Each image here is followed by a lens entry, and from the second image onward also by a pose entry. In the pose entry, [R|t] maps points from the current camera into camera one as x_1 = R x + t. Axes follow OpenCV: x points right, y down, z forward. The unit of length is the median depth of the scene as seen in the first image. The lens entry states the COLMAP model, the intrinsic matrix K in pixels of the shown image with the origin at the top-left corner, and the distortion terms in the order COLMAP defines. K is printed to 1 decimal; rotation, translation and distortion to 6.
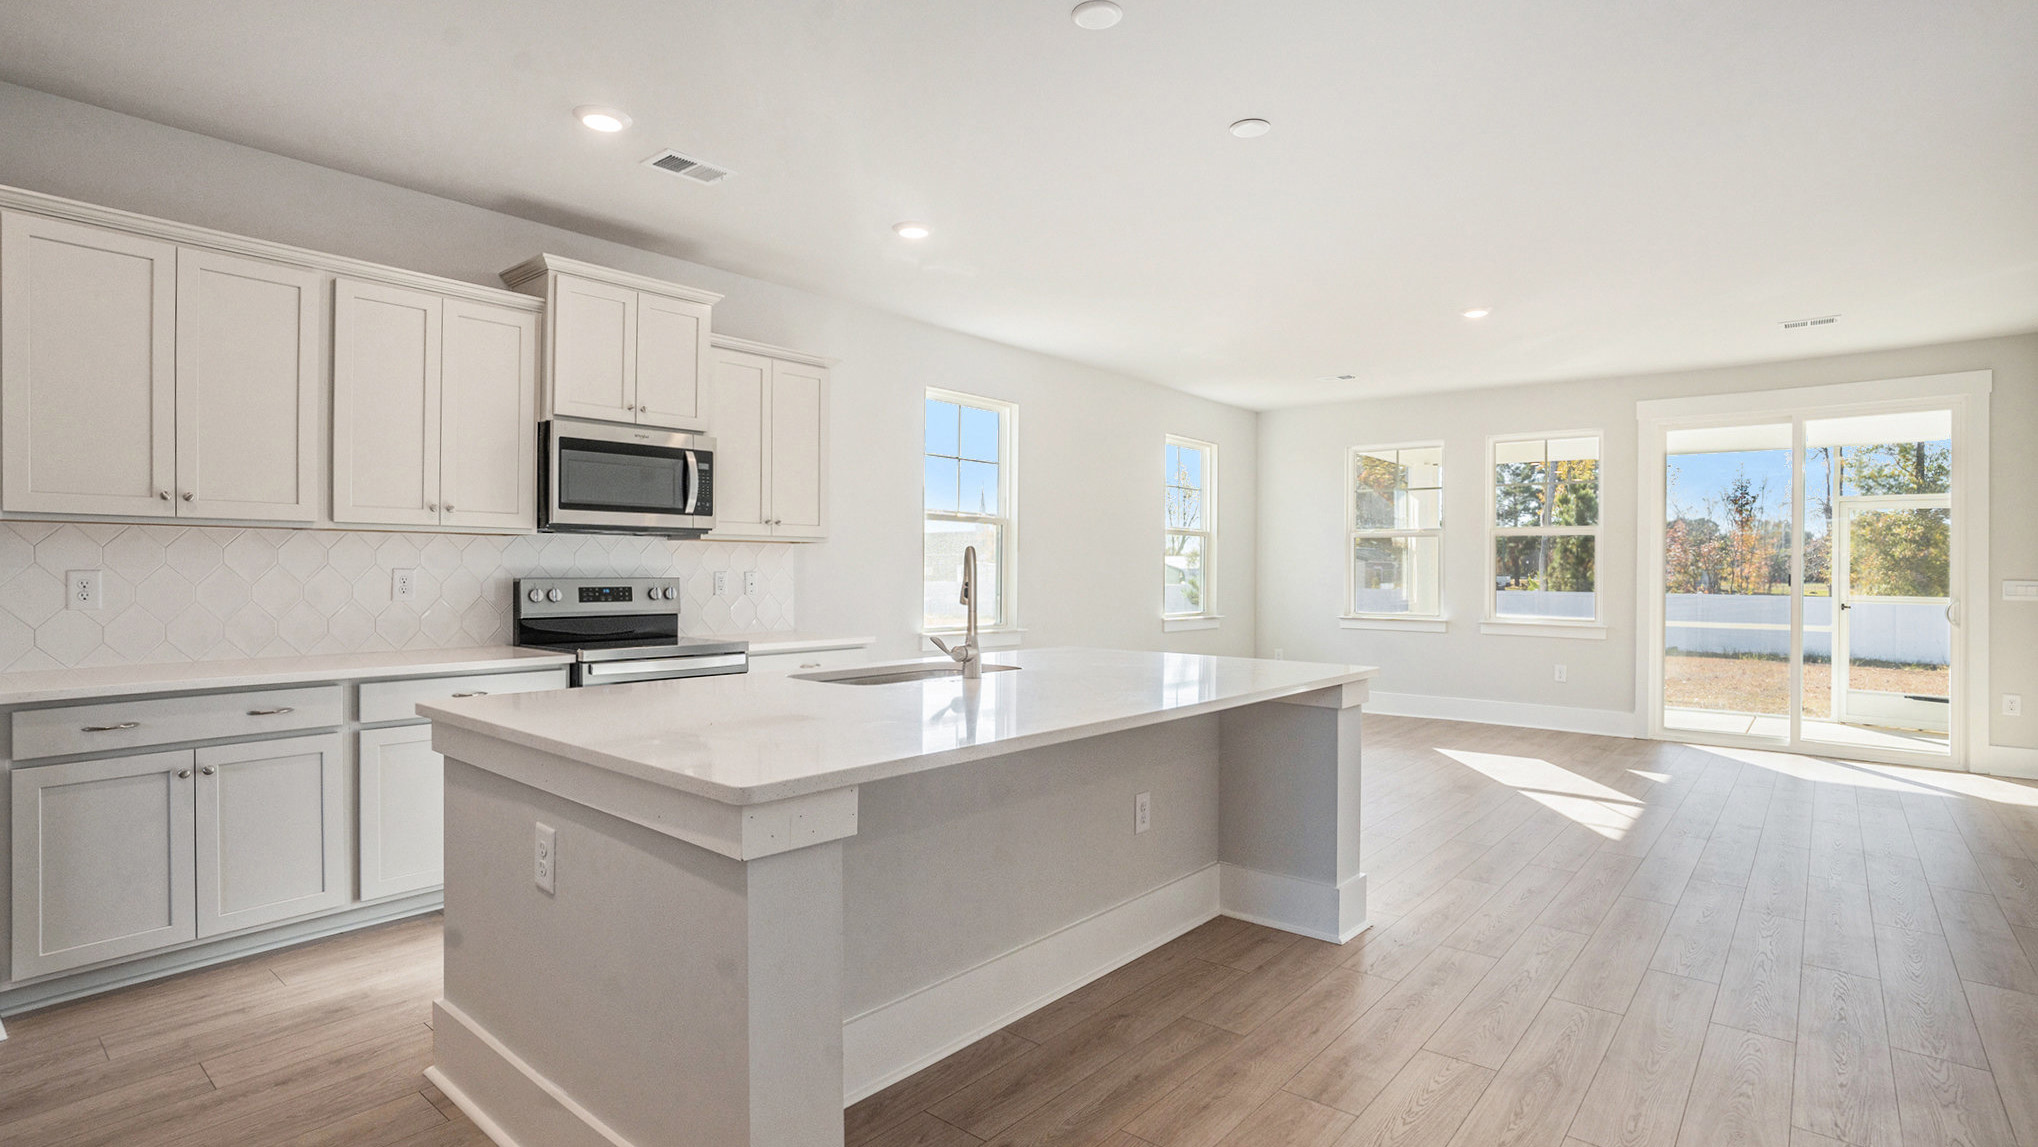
lens RADIAL K [[997.8, 0, 1006.1], [0, 997.8, 578.6], [0, 0, 1]] dist [-0.053238, 0.020127]
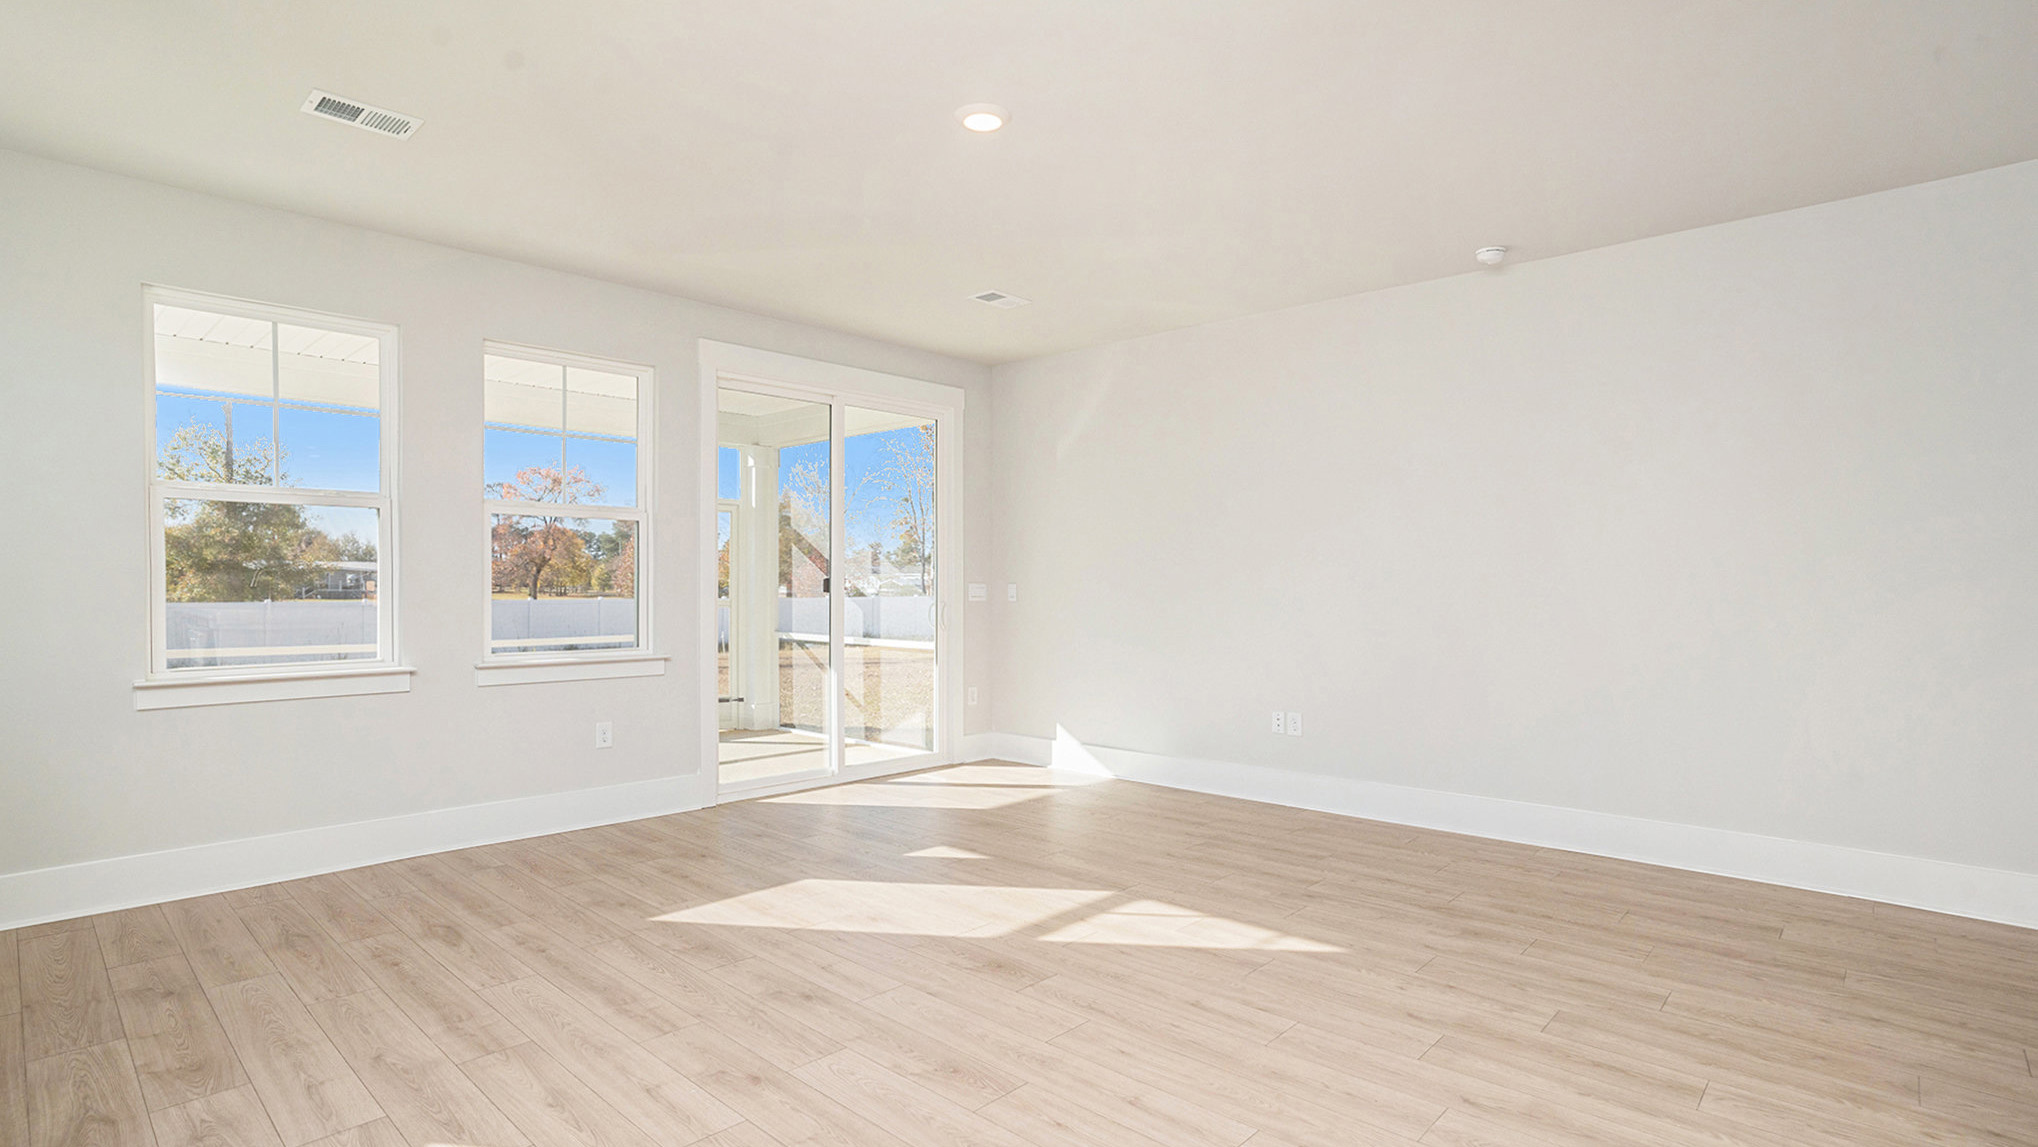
lens RADIAL K [[997.8, 0, 1006.1], [0, 997.8, 578.6], [0, 0, 1]] dist [-0.053238, 0.020127]
pose [[0.066470, -0.005578, 0.997773, -0.014519], [0.008486, 0.999951, 0.005025, -0.001416], [-0.997752, 0.008134, 0.066514, 0.159735]]
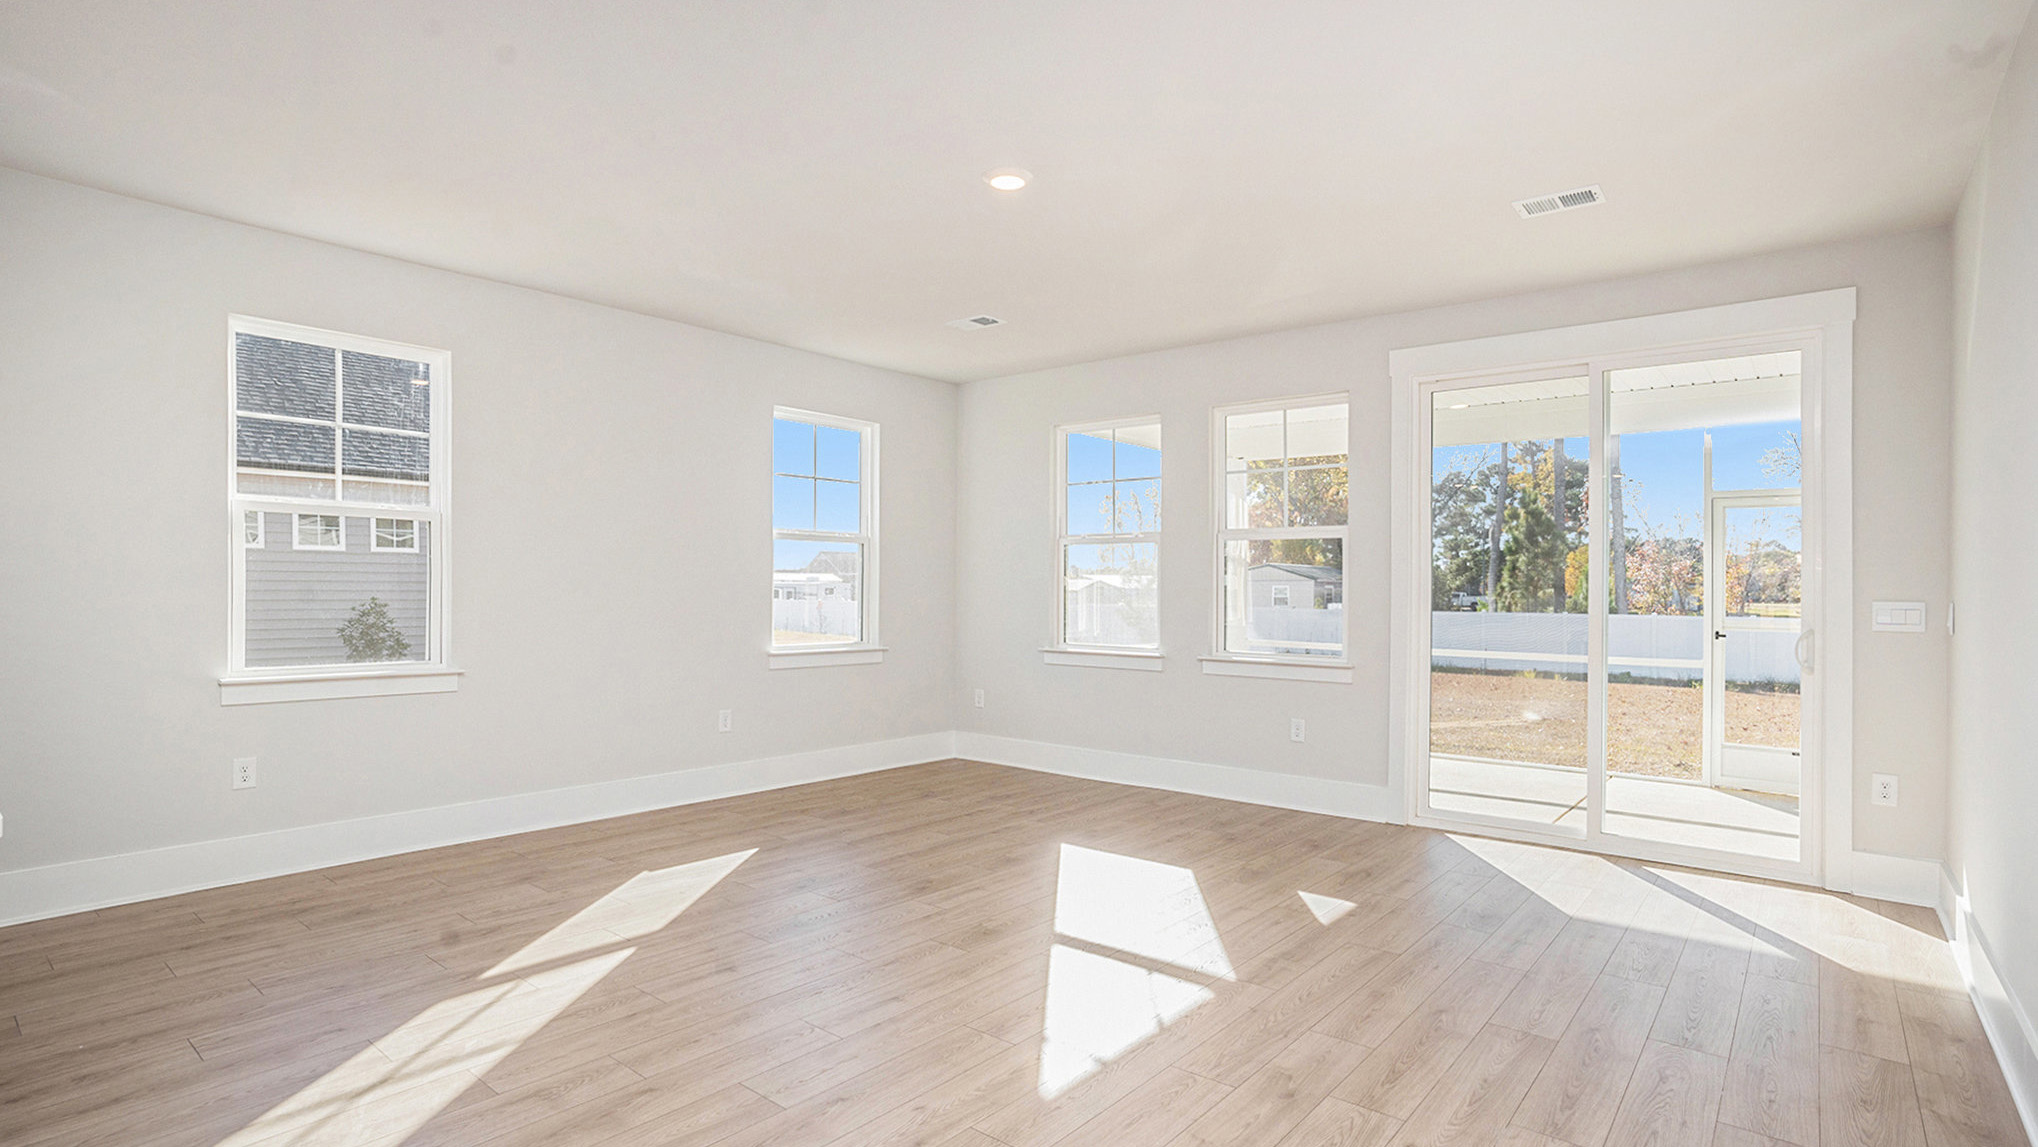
lens RADIAL K [[997.8, 0, 1006.1], [0, 997.8, 578.6], [0, 0, 1]] dist [-0.053238, 0.020127]
pose [[0.999991, 0.001461, 0.003979, 0.079922], [-0.001383, 0.999806, -0.019639, 0.000089], [-0.004007, 0.019634, 0.999799, 0.061497]]
